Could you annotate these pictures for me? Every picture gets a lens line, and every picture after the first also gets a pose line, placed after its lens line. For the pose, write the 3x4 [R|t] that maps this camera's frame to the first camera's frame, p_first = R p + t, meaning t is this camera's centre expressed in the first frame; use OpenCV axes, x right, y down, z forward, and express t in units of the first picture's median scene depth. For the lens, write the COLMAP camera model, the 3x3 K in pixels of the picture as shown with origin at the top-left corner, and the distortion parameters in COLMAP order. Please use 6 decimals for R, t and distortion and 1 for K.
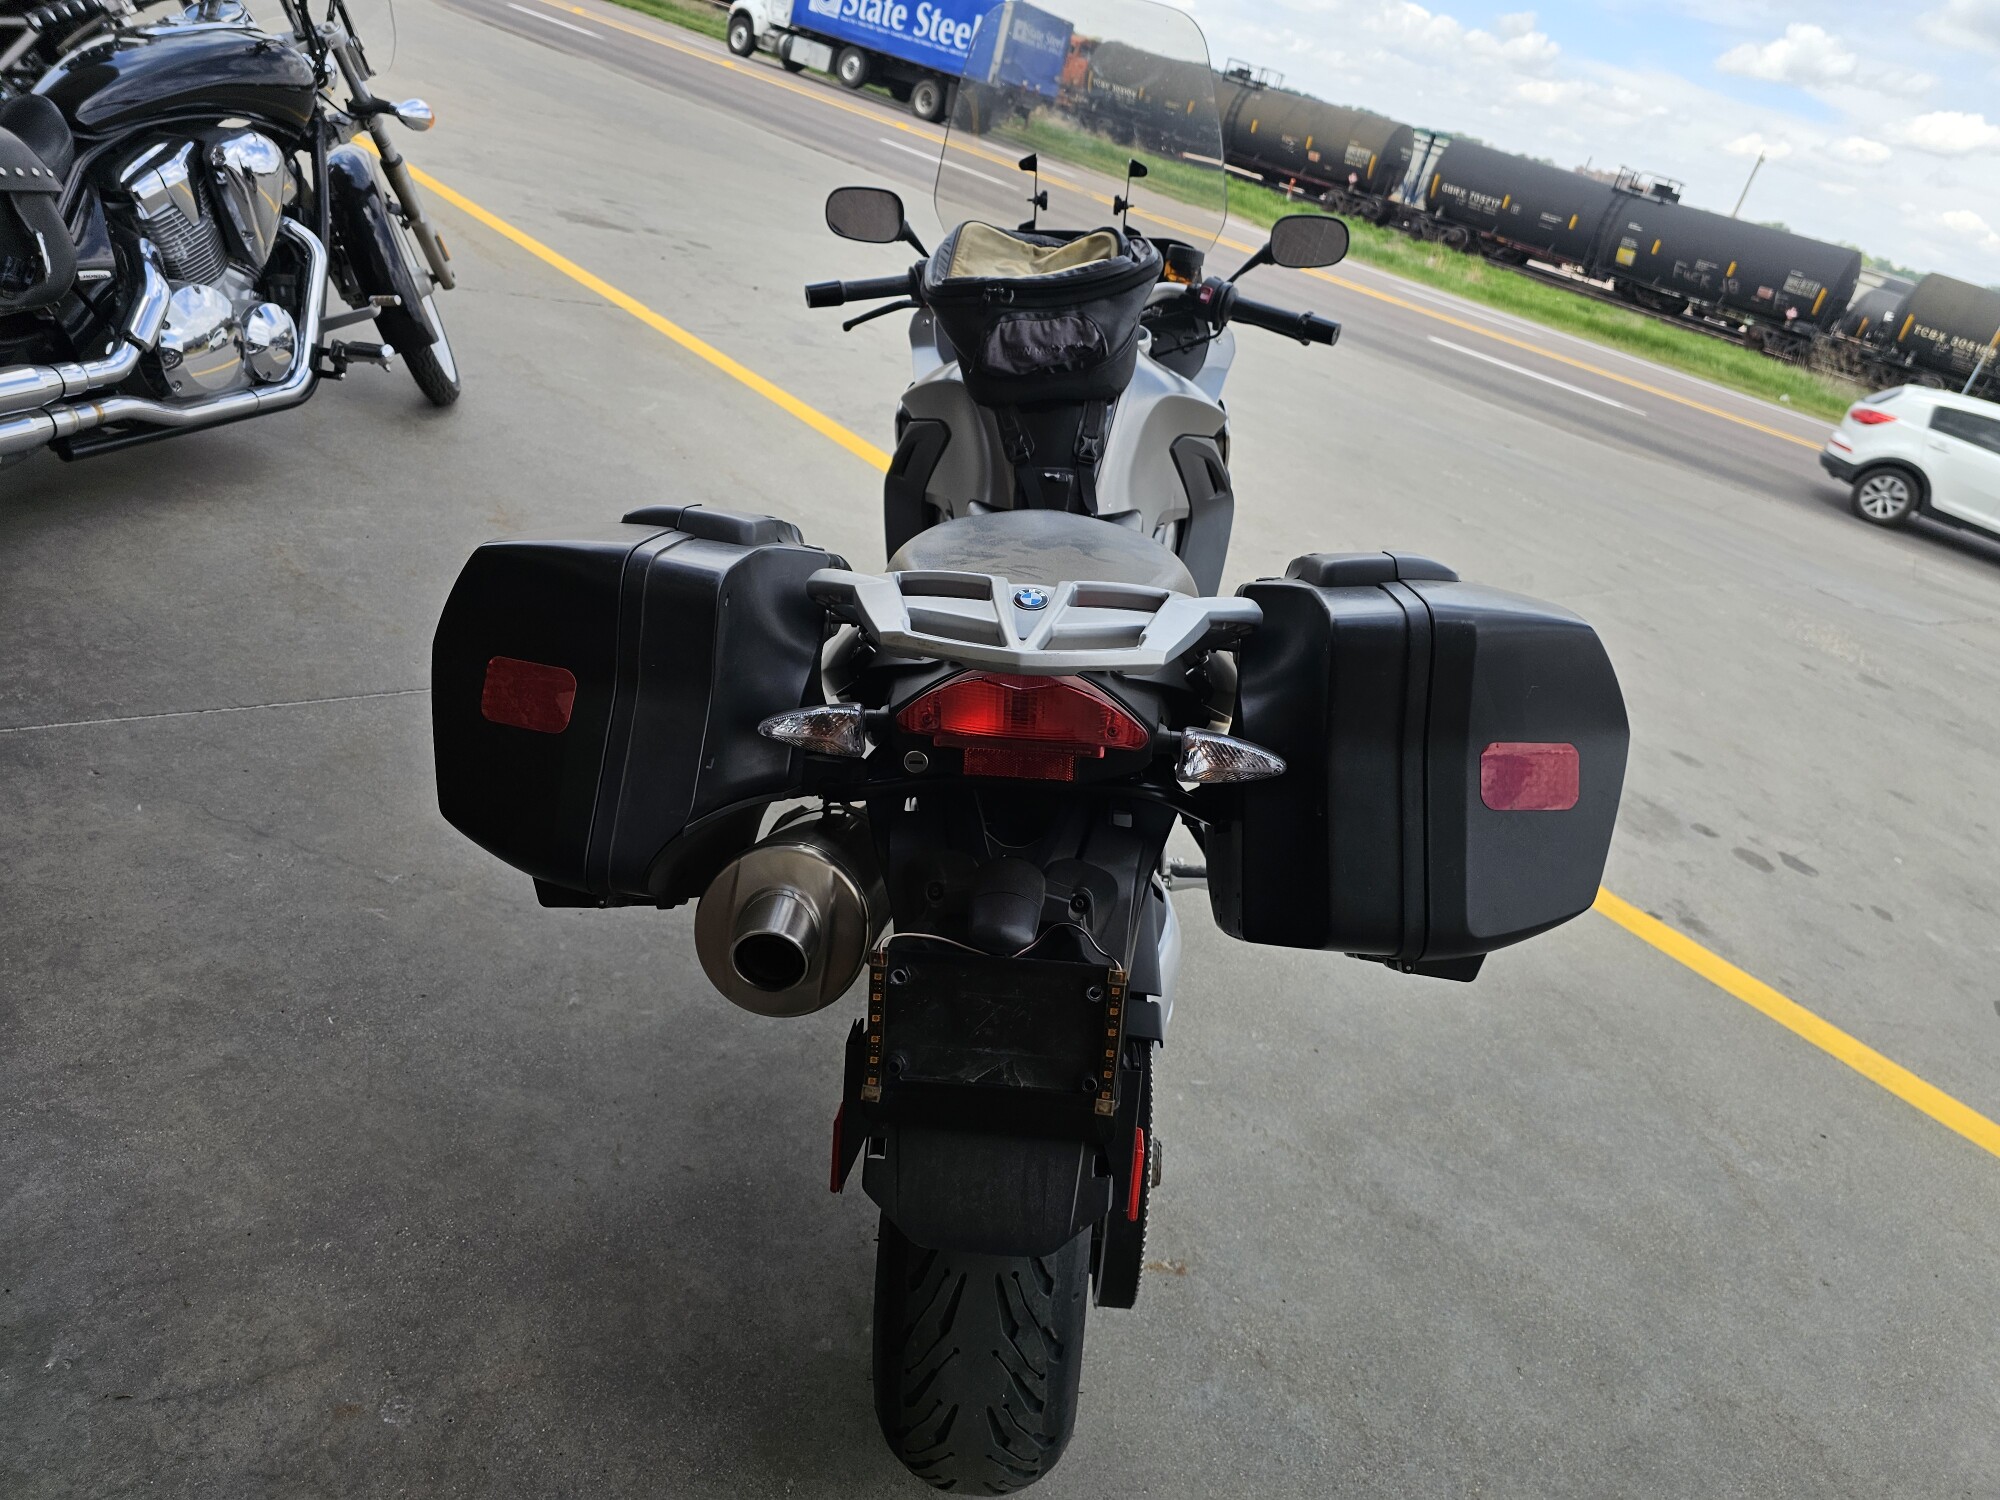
lens RADIAL K [[1334.3, 0, 1031.5], [0, 1334.3, 741.3], [0, 0, 1]] dist [0.034170, -0.026883]
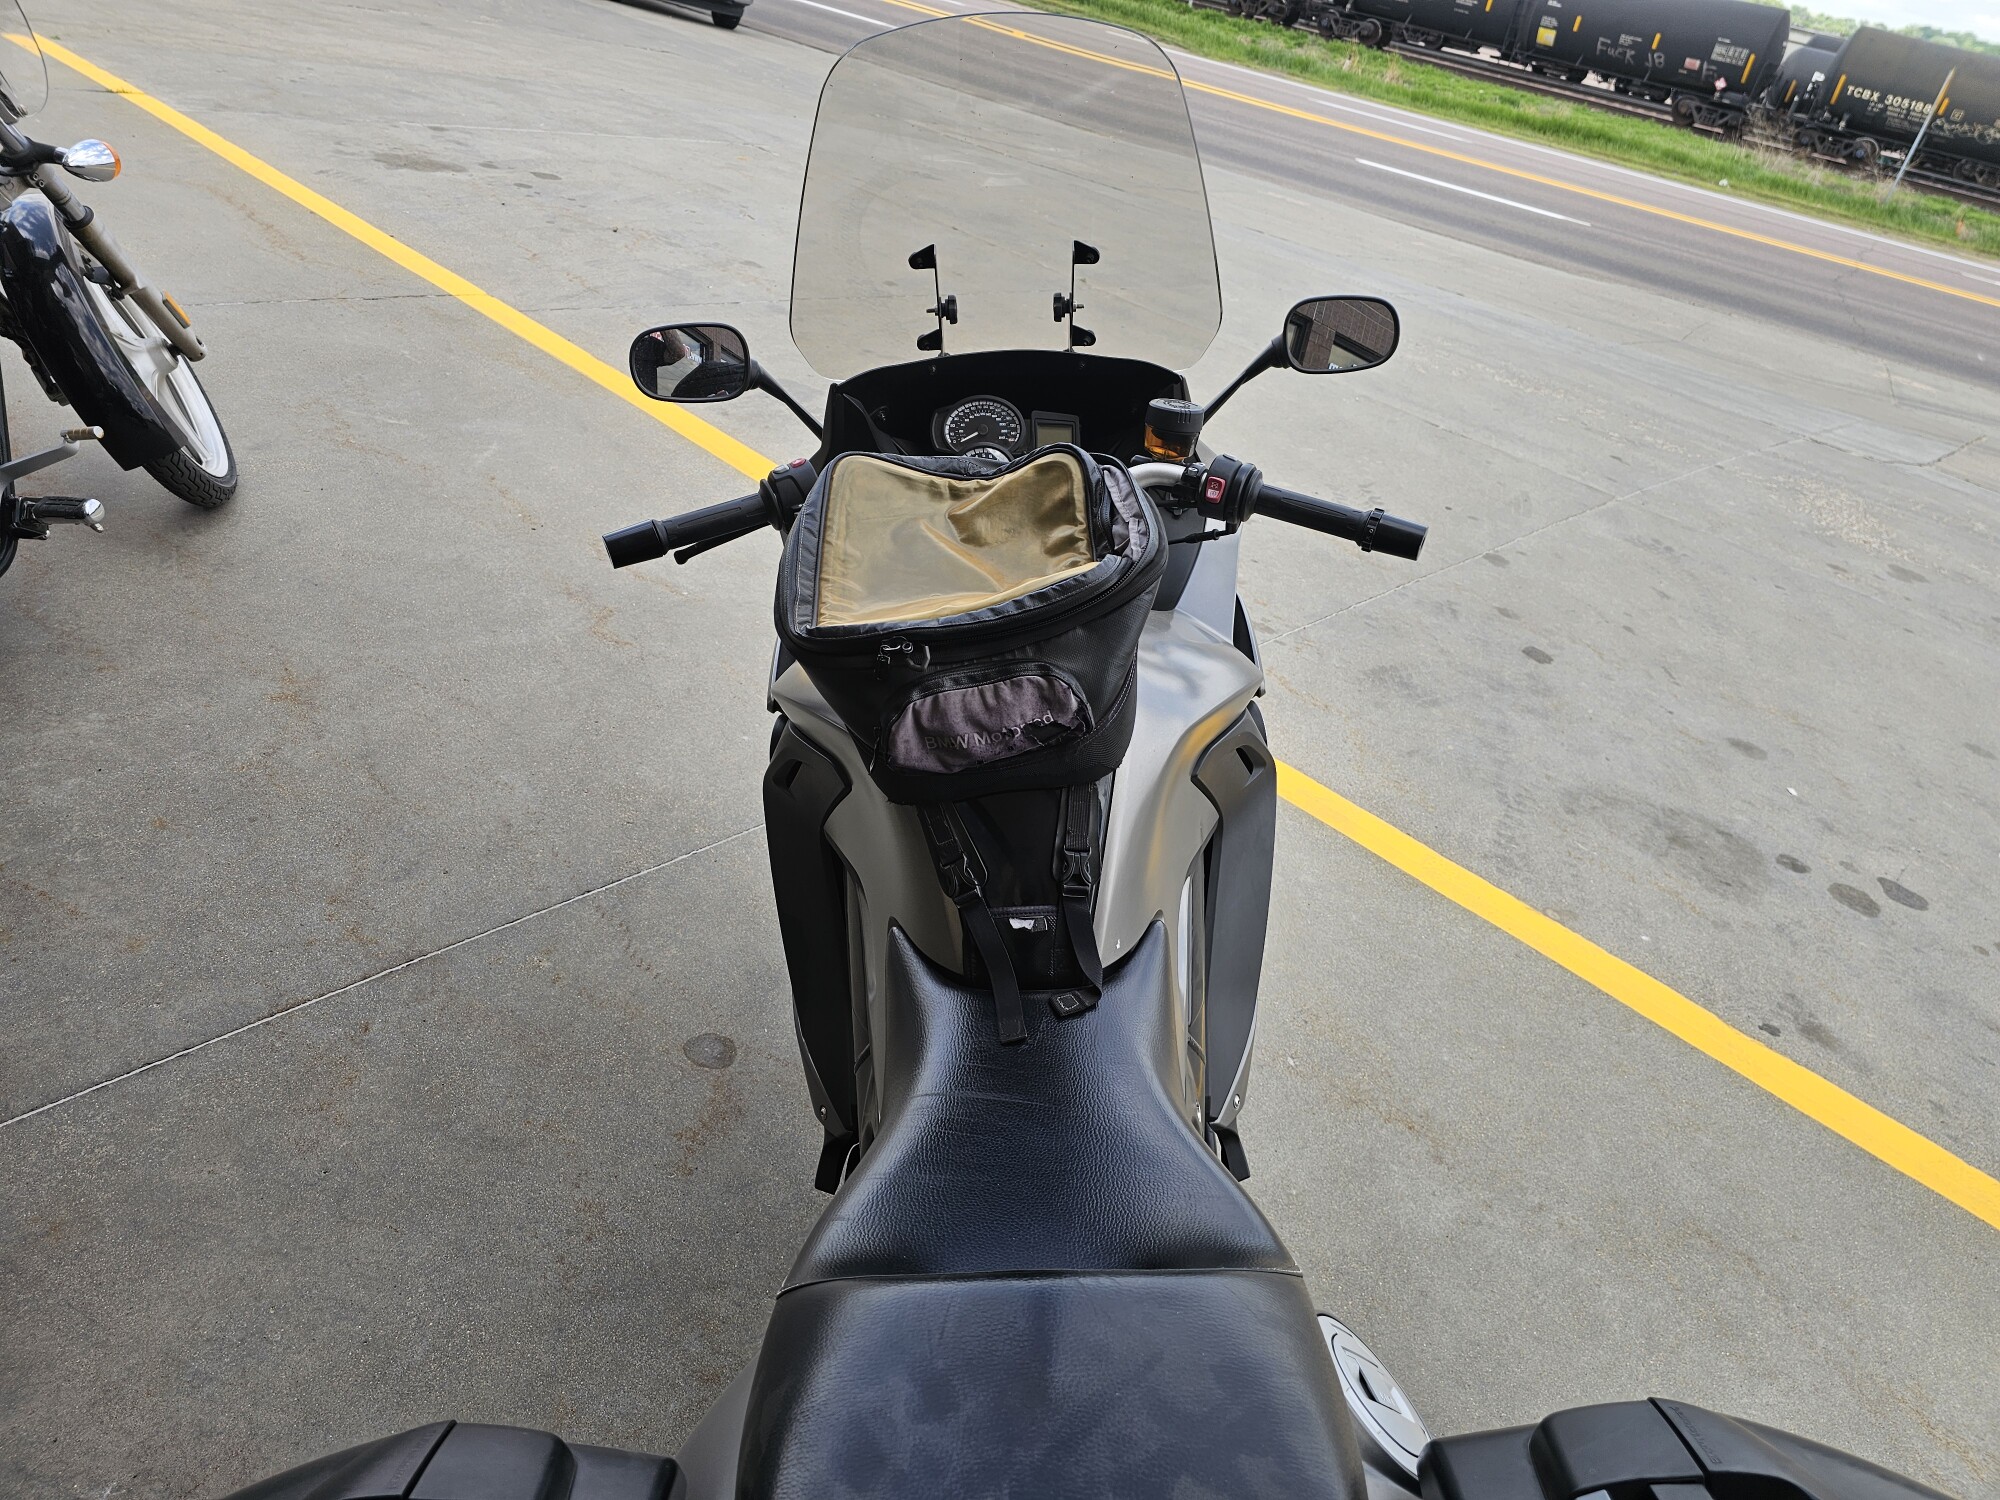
lens RADIAL K [[1340.7, 0, 1020.7], [0, 1340.7, 744.3], [0, 0, 1]] dist [0.042923, -0.034414]
pose [[0.994613, -0.101399, 0.021530, 0.009369], [0.098541, 0.989344, 0.107179, -0.323519], [-0.032169, -0.104480, 0.994007, 0.371974]]
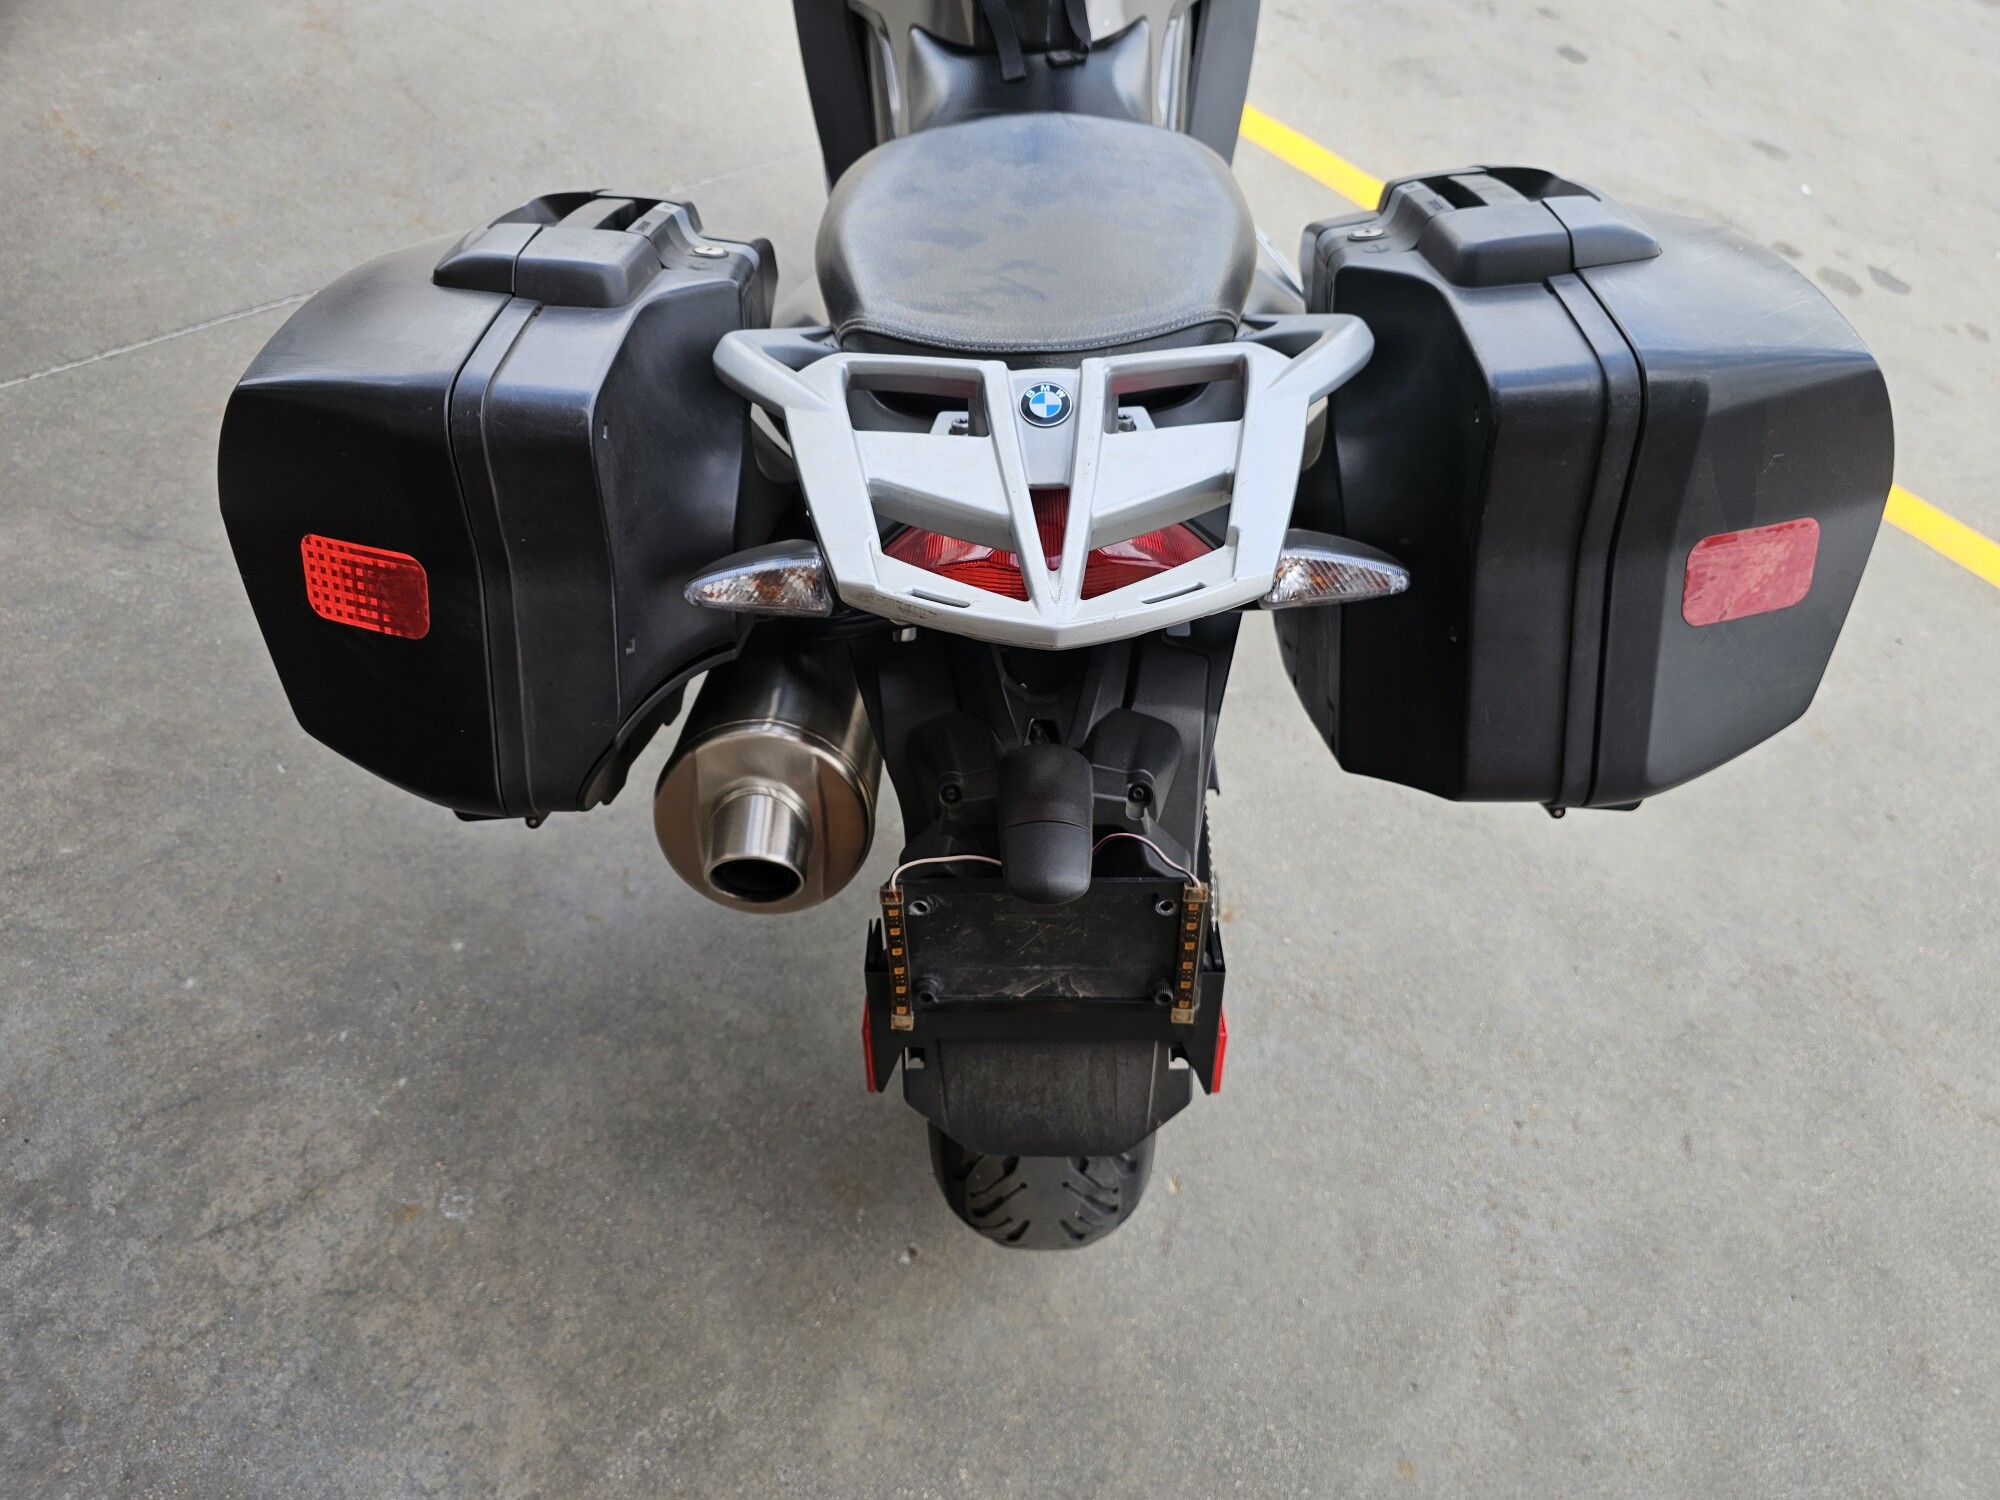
lens RADIAL K [[1308.9, 0, 987.4], [0, 1308.9, 753.5], [0, 0, 1]] dist [0.032184, -0.029604]
pose [[0.994876, -0.090439, -0.045194, -0.007379], [0.101082, 0.898819, 0.426505, -0.125009], [0.002048, -0.428888, 0.903355, 0.194887]]
